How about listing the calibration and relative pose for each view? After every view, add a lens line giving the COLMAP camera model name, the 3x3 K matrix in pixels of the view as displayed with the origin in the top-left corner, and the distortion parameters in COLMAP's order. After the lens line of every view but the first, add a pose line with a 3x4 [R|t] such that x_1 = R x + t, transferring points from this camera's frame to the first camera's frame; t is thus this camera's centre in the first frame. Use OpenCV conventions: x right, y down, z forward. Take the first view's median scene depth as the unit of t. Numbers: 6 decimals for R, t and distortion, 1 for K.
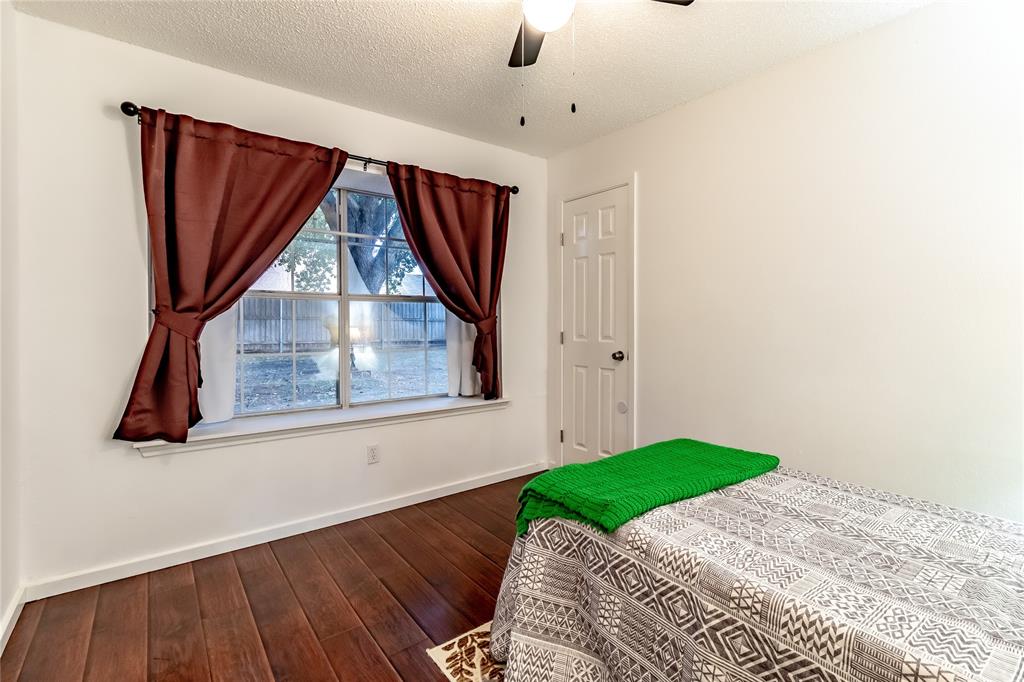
lens RADIAL K [[475.1, 0, 515.1], [0, 475.1, 325.1], [0, 0, 1]] dist [-0.001685, 0.000382]
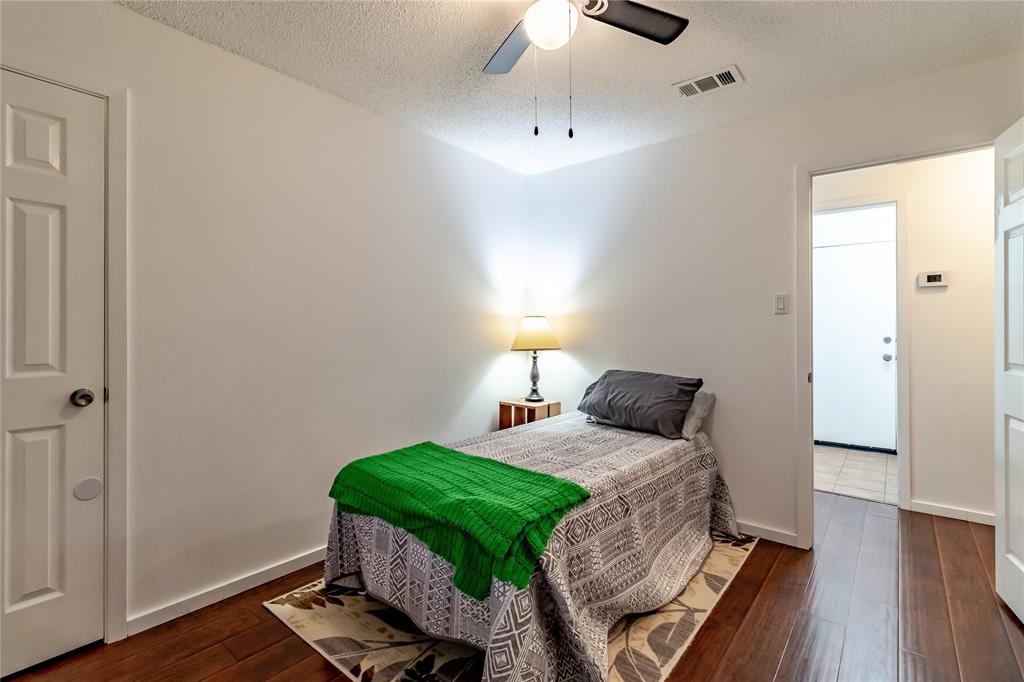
lens RADIAL K [[475.1, 0, 515.1], [0, 475.1, 325.1], [0, 0, 1]] dist [-0.001685, 0.000382]
pose [[-0.231340, 0.006033, 0.972854, -0.937969], [0.008010, 0.999959, -0.004297, -0.027778], [-0.972840, 0.006798, -0.231379, 1.379219]]
